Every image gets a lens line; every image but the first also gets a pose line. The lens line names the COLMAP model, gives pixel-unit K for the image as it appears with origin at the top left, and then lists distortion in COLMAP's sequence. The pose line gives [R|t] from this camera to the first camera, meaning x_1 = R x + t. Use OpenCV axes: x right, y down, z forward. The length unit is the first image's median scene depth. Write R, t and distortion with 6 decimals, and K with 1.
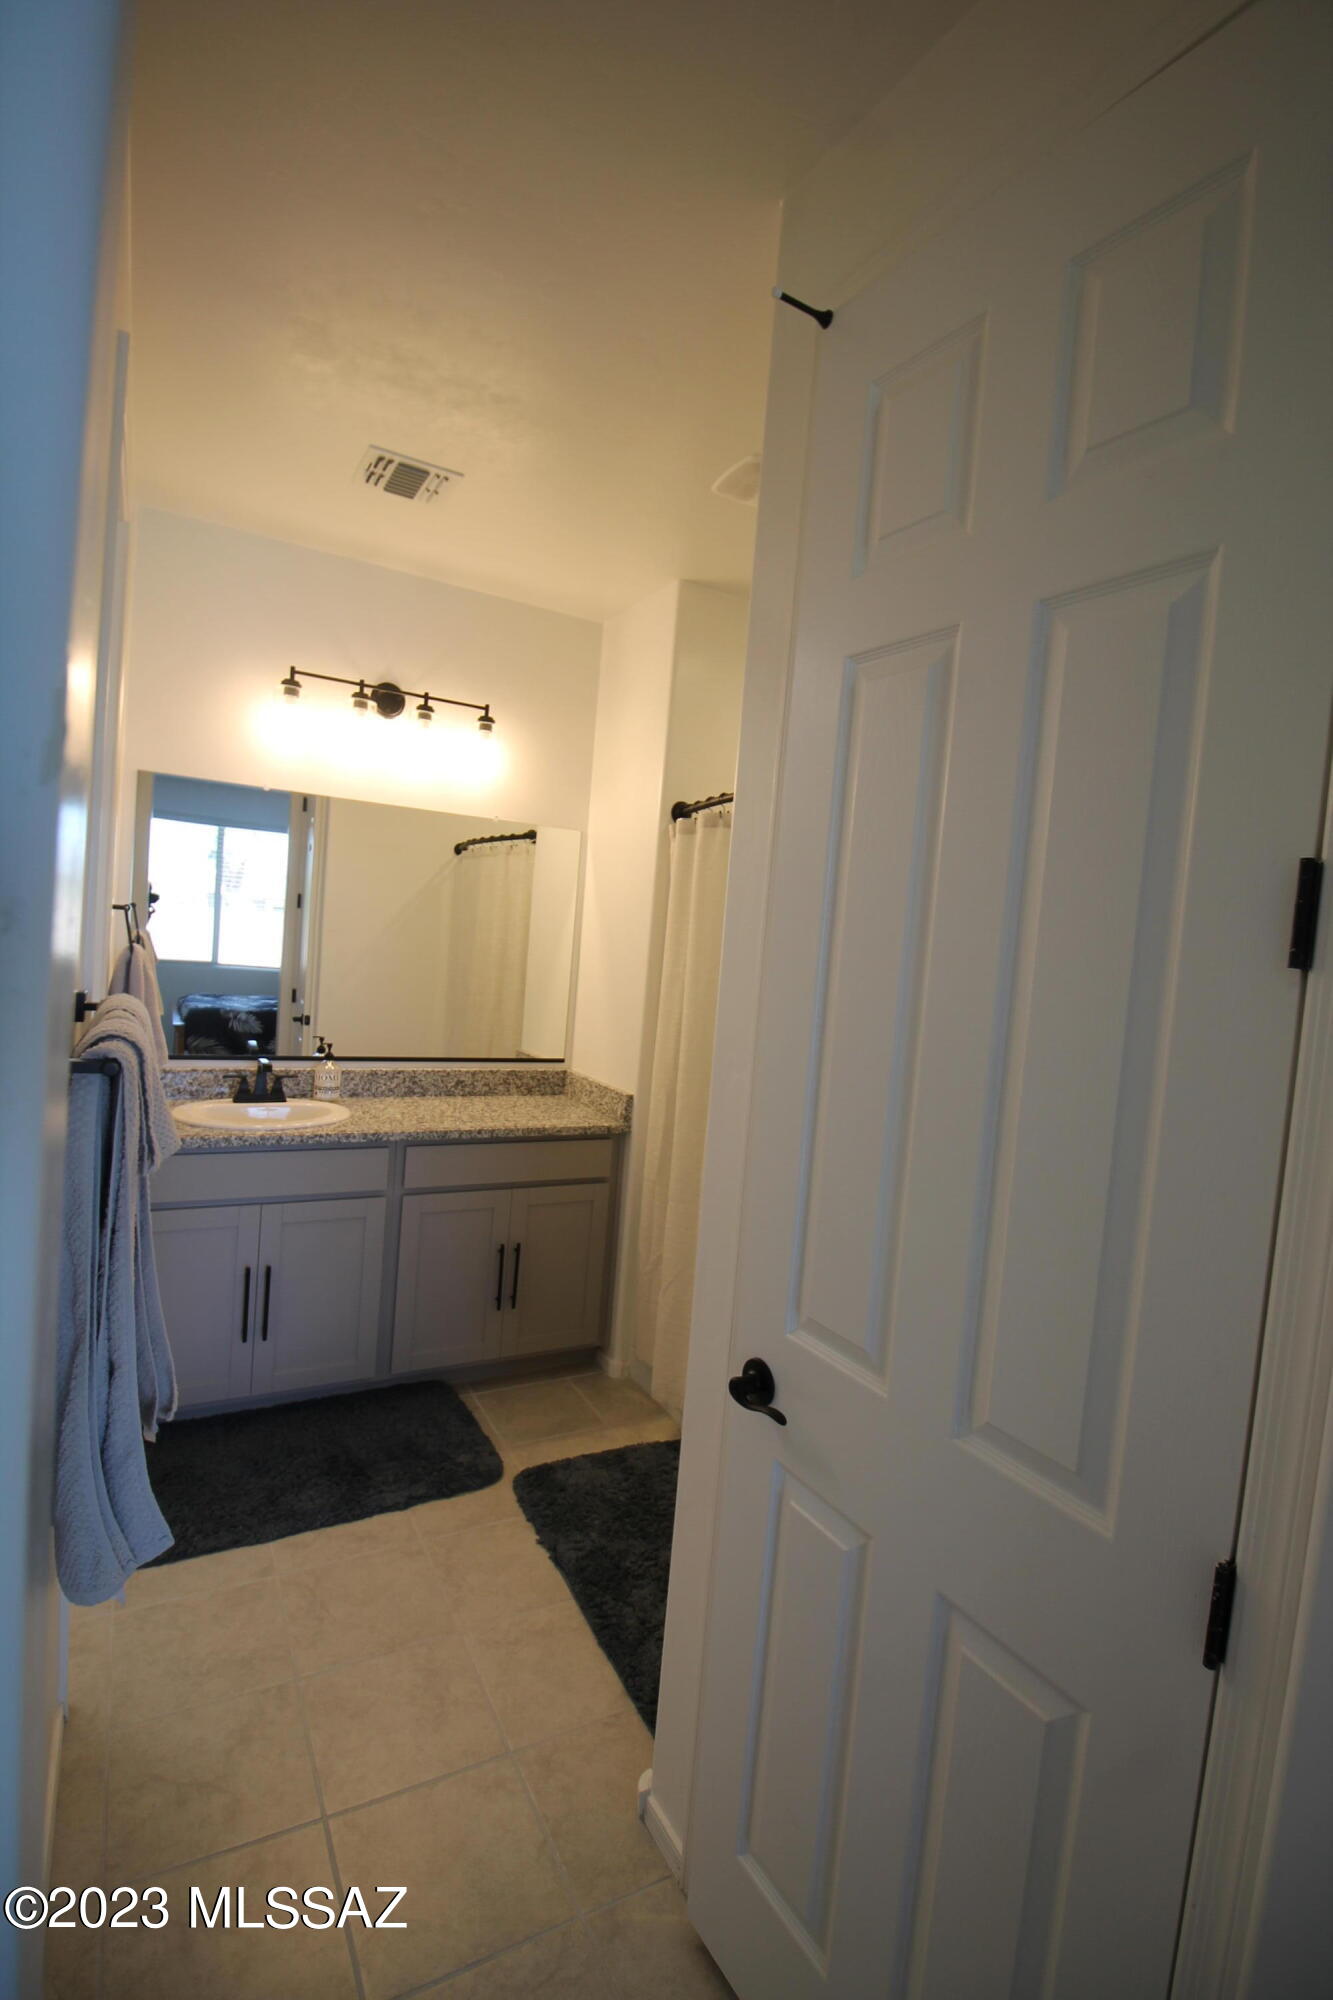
lens RADIAL K [[936.6, 0, 670.0], [0, 936.6, 998.7], [0, 0, 1]] dist [-0.010586, -0.008618]
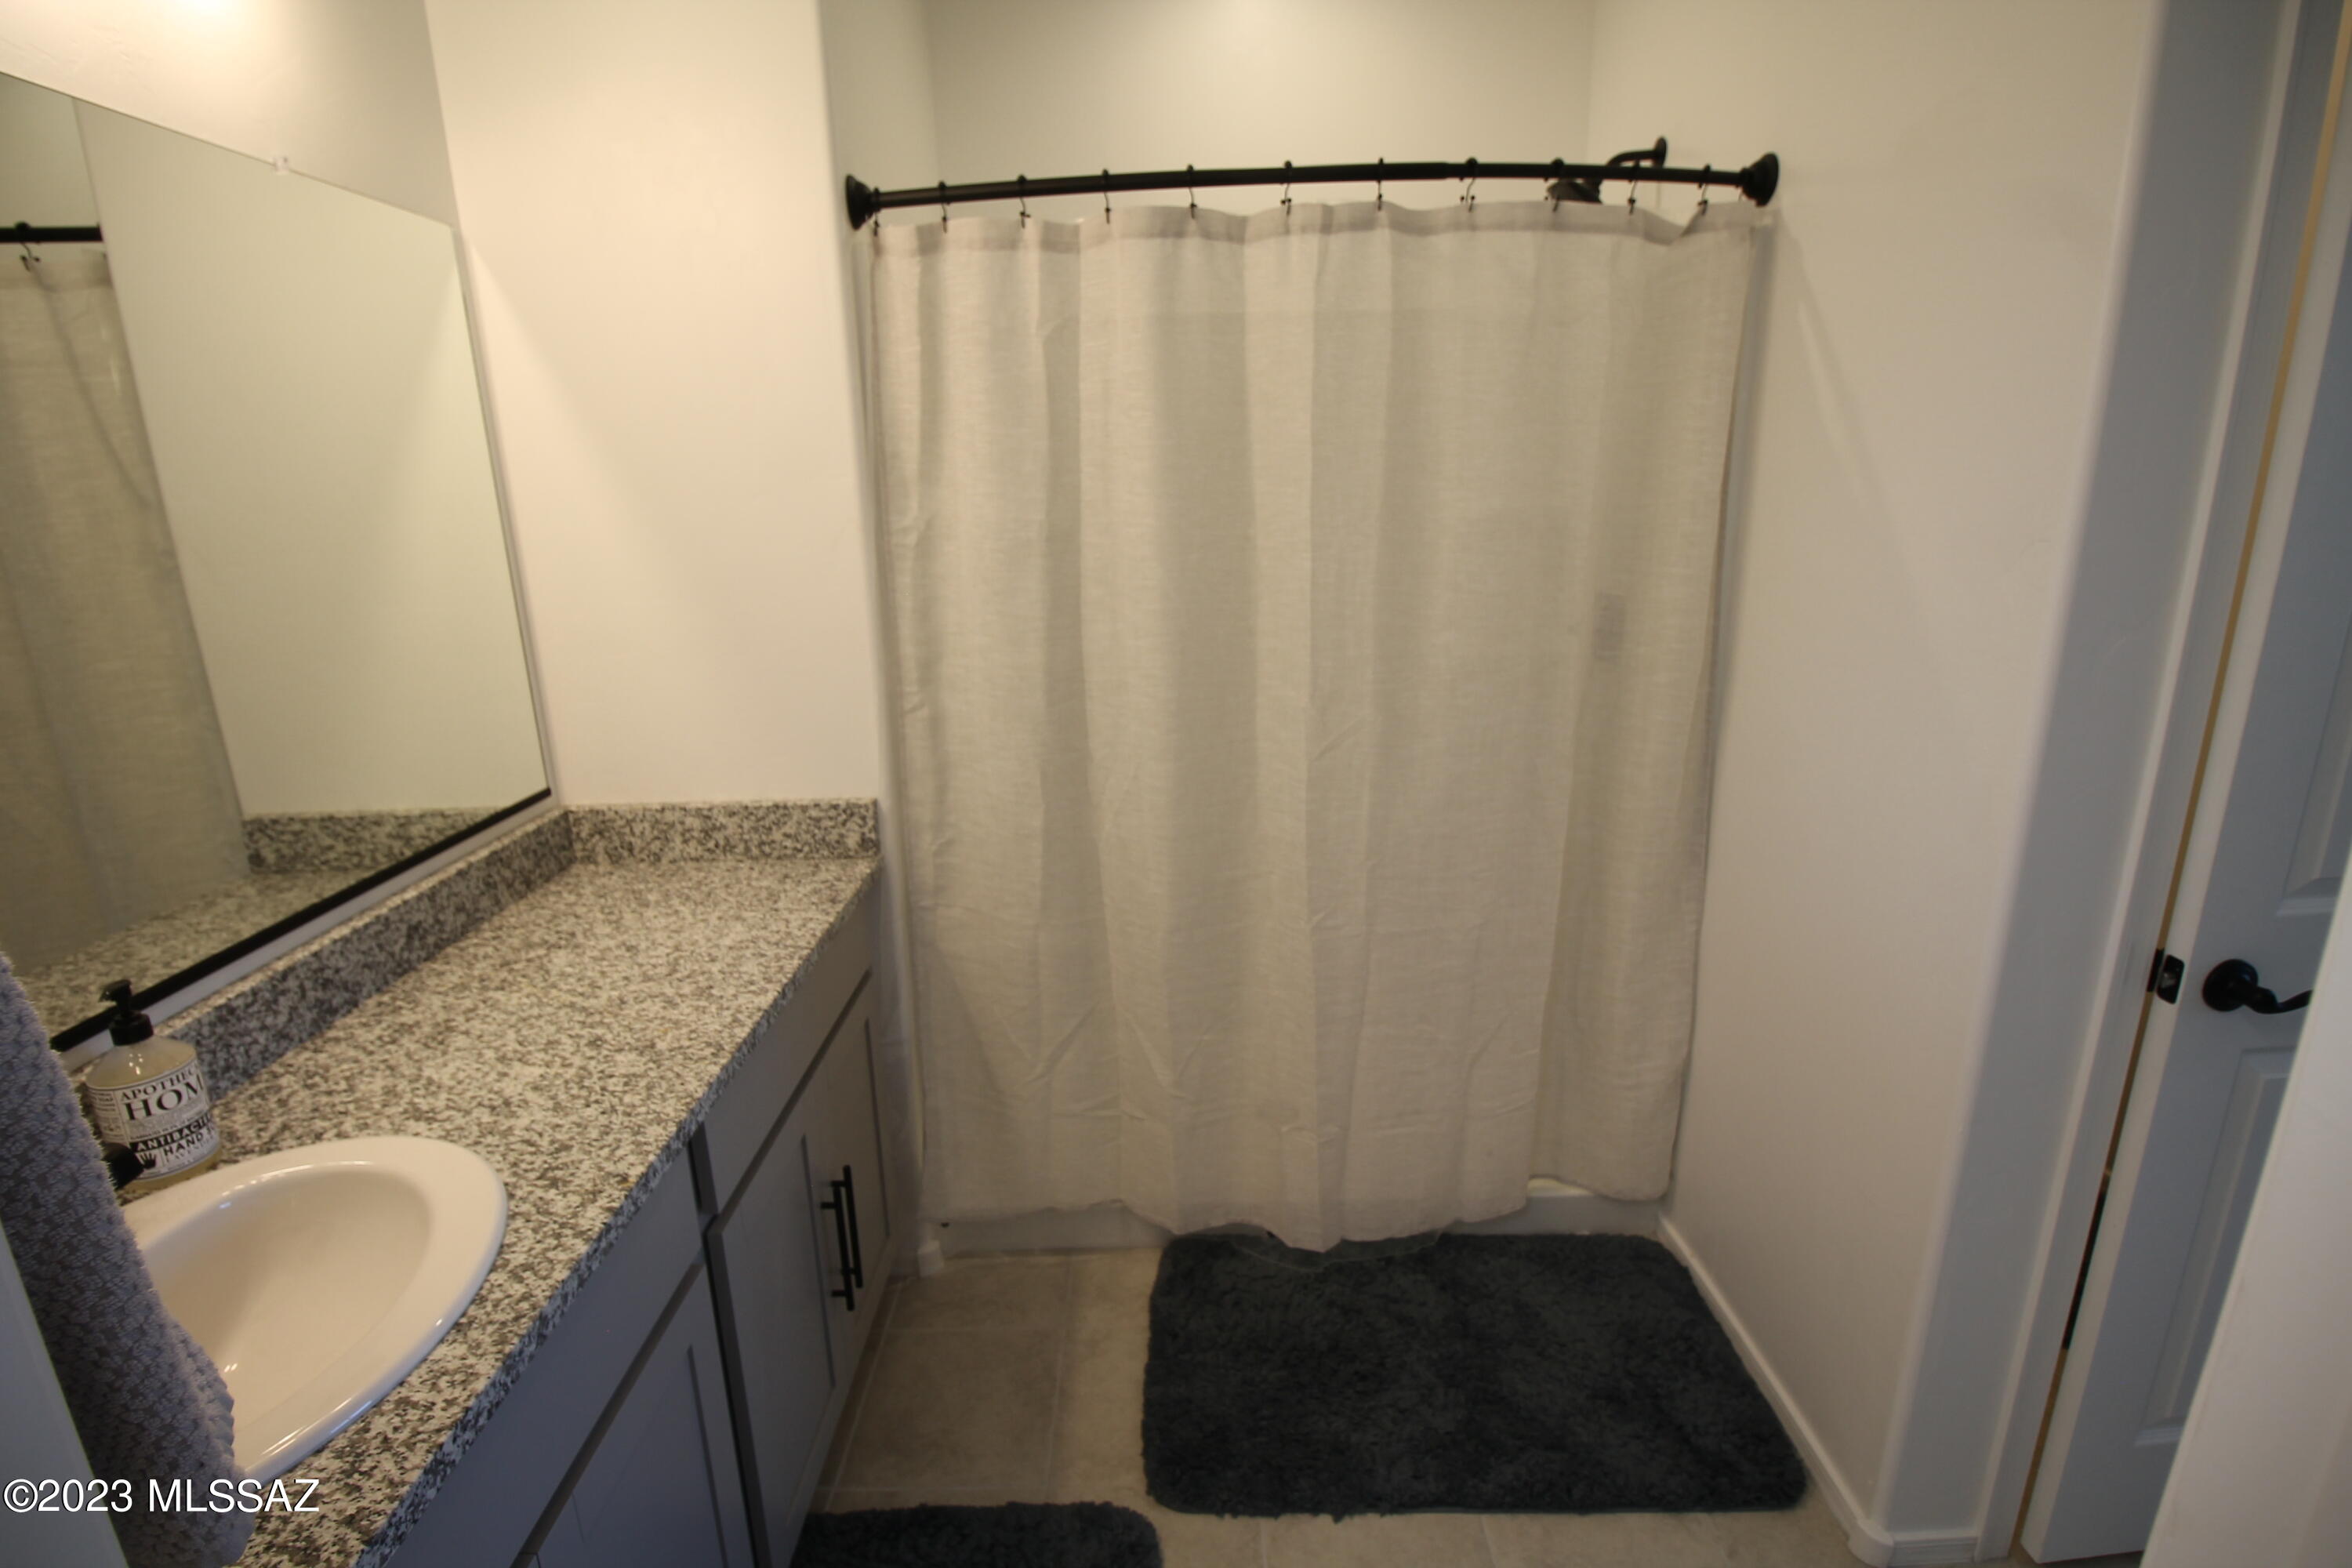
lens RADIAL K [[1101.4, 0, 1172.7], [0, 1101.4, 771.1], [0, 0, 1]] dist [-0.010586, -0.008618]
pose [[0.474395, -0.313509, 0.822594, -0.431944], [0.115197, 0.948508, 0.295063, -0.067719], [-0.872742, -0.045216, 0.486083, 0.535485]]
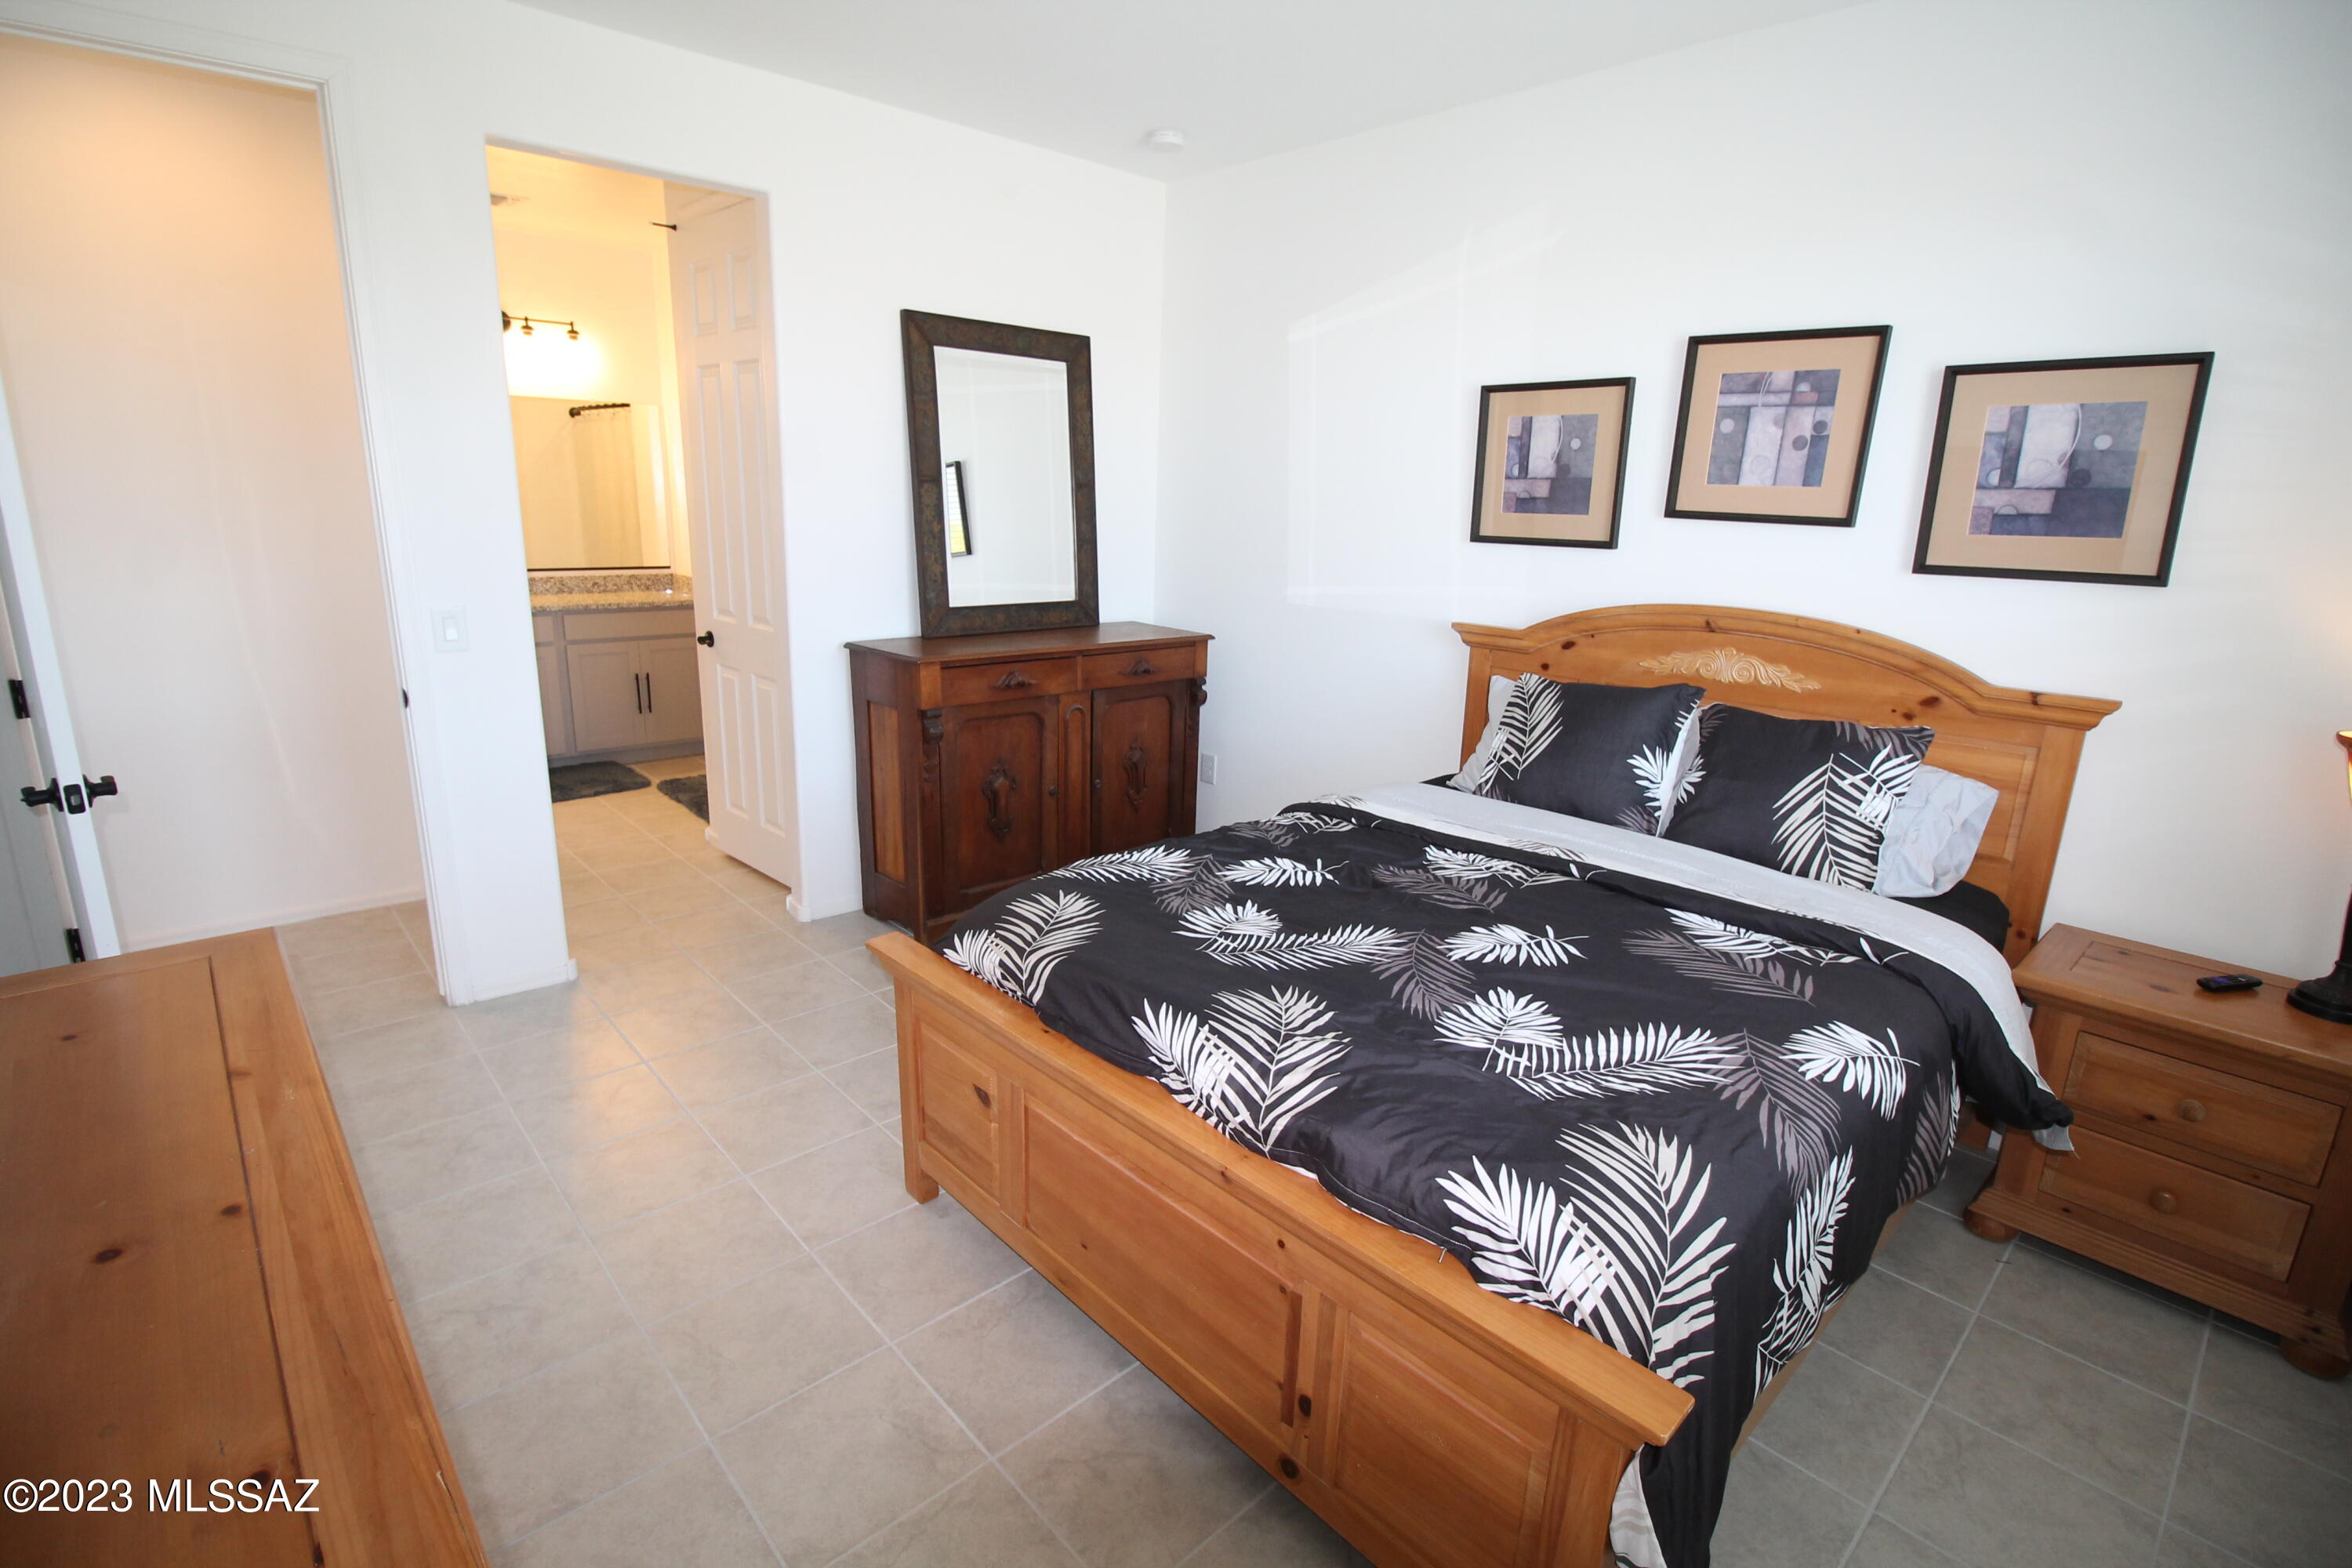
lens RADIAL K [[1101.4, 0, 1168.3], [0, 1101.4, 777.1], [0, 0, 1]] dist [-0.010586, -0.008618]
pose [[0.970347, -0.111707, 0.214356, 0.267640], [0.066474, 0.975936, 0.207676, 0.090634], [-0.232397, -0.187269, 0.954422, -0.999682]]
